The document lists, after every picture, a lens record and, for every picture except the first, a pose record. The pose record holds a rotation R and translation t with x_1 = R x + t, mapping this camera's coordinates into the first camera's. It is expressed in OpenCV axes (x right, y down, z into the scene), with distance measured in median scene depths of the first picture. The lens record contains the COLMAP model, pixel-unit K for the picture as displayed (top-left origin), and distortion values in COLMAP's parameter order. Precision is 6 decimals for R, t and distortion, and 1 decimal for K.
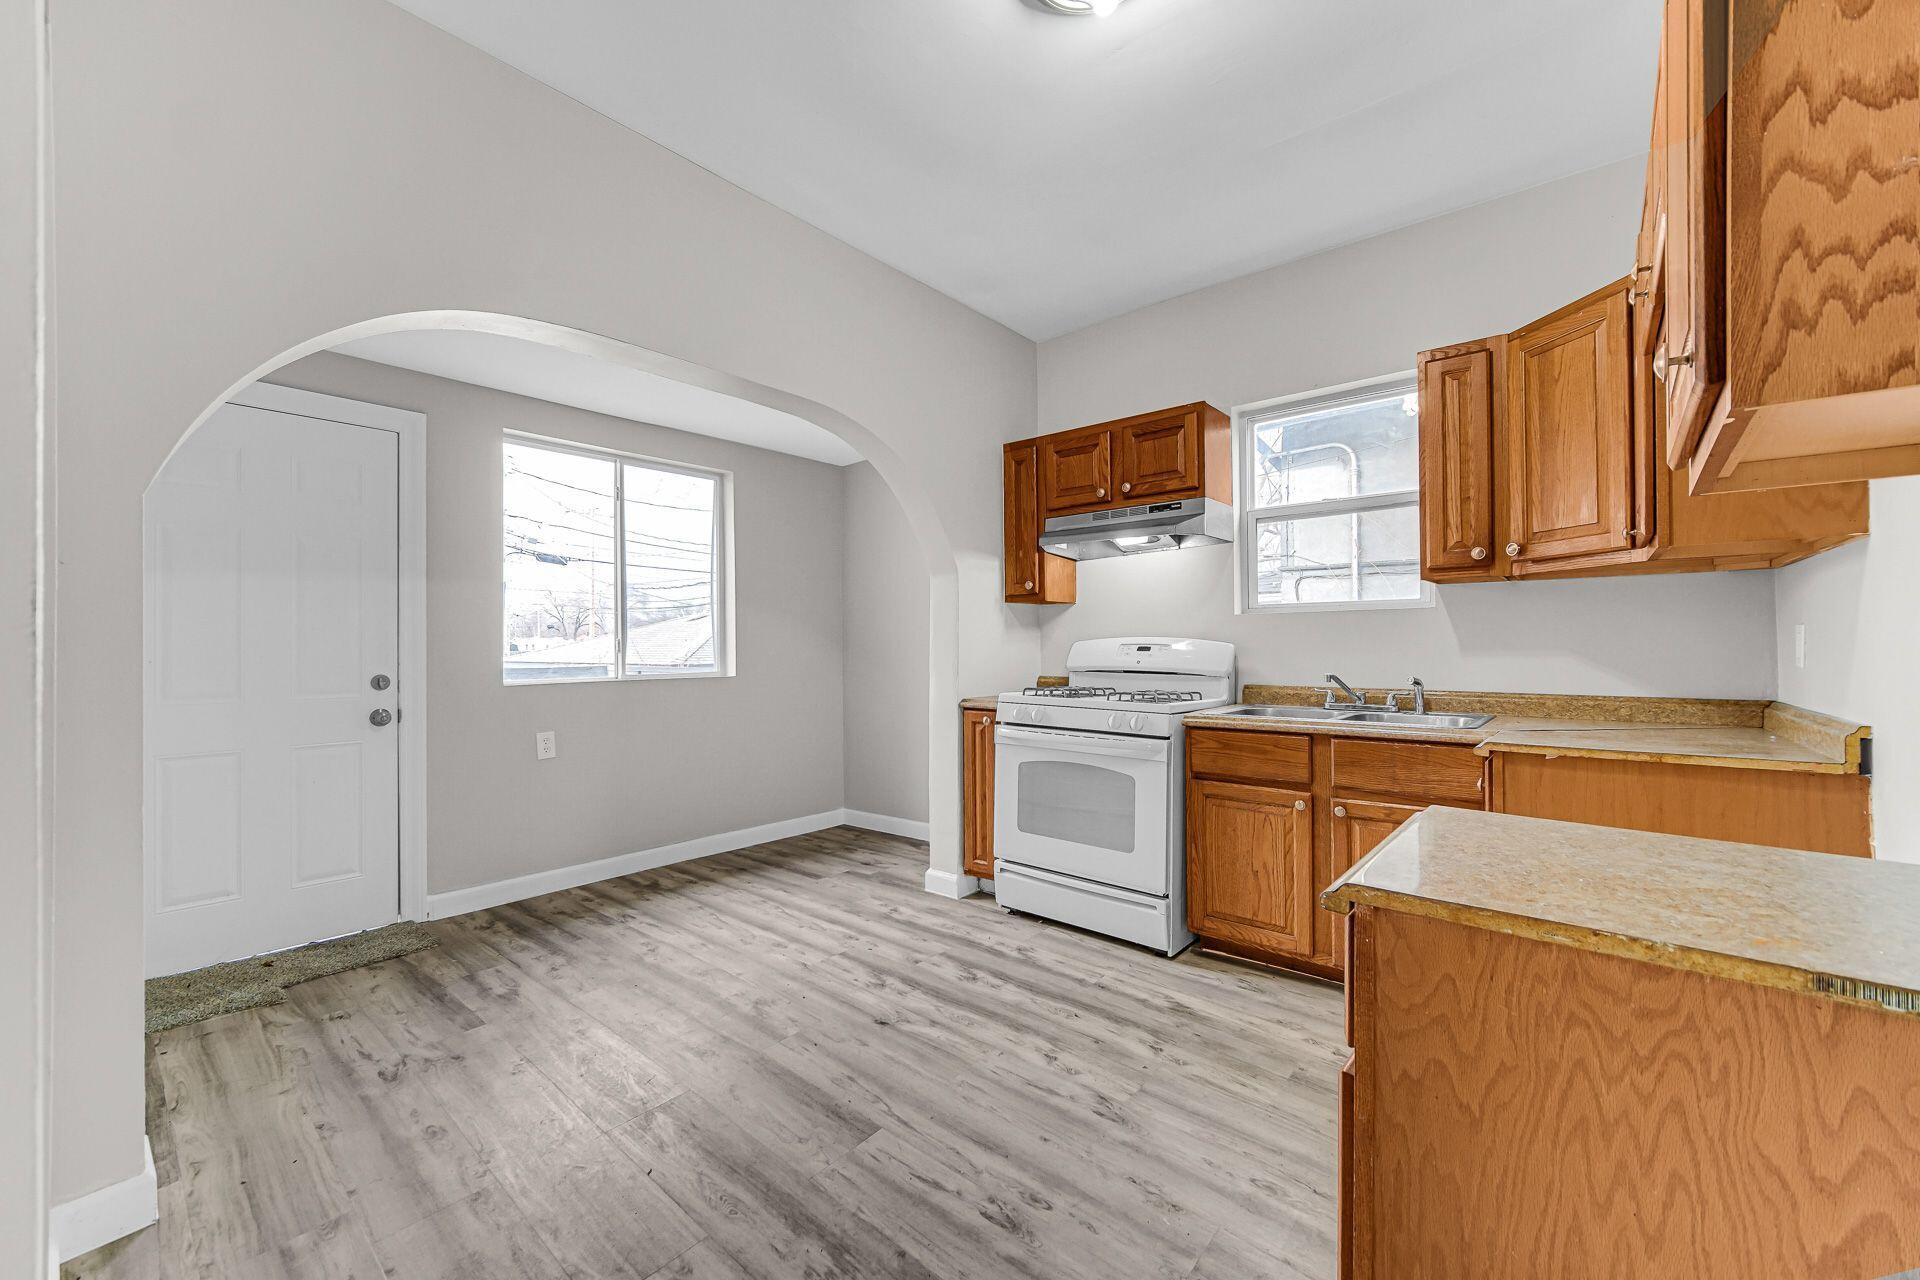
lens RADIAL K [[751.0, 0, 960.5], [0, 751.0, 640.7], [0, 0, 1]] dist [0.000402, -0.000009]
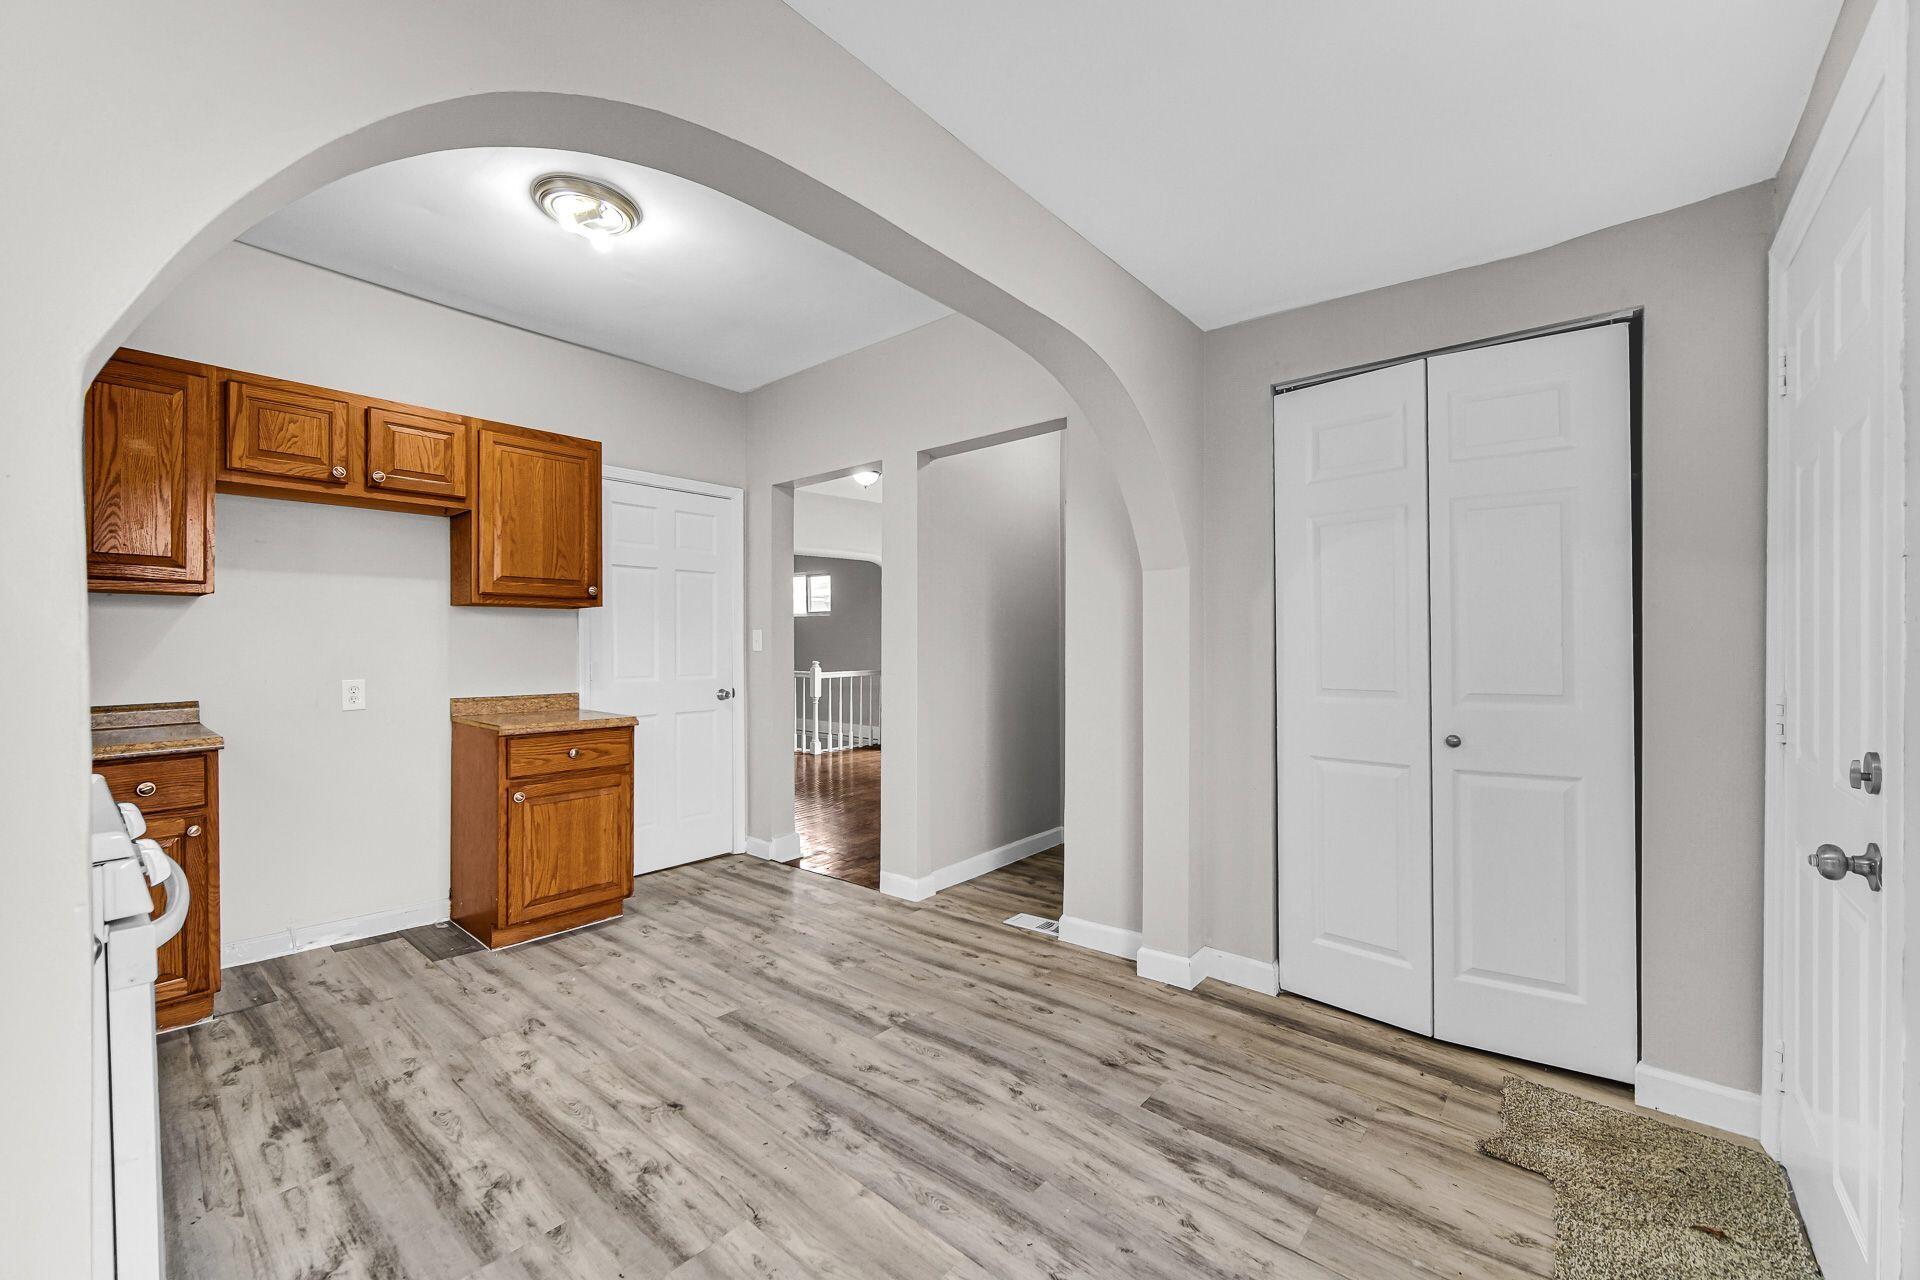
lens RADIAL K [[751.0, 0, 959.5], [0, 751.0, 642.9], [0, 0, 1]] dist [0.000402, -0.000009]
pose [[-0.999996, 0.002494, -0.001001, -0.418420], [0.002495, 0.999996, -0.001607, -0.013519], [0.000997, -0.001610, -0.999998, 1.816107]]
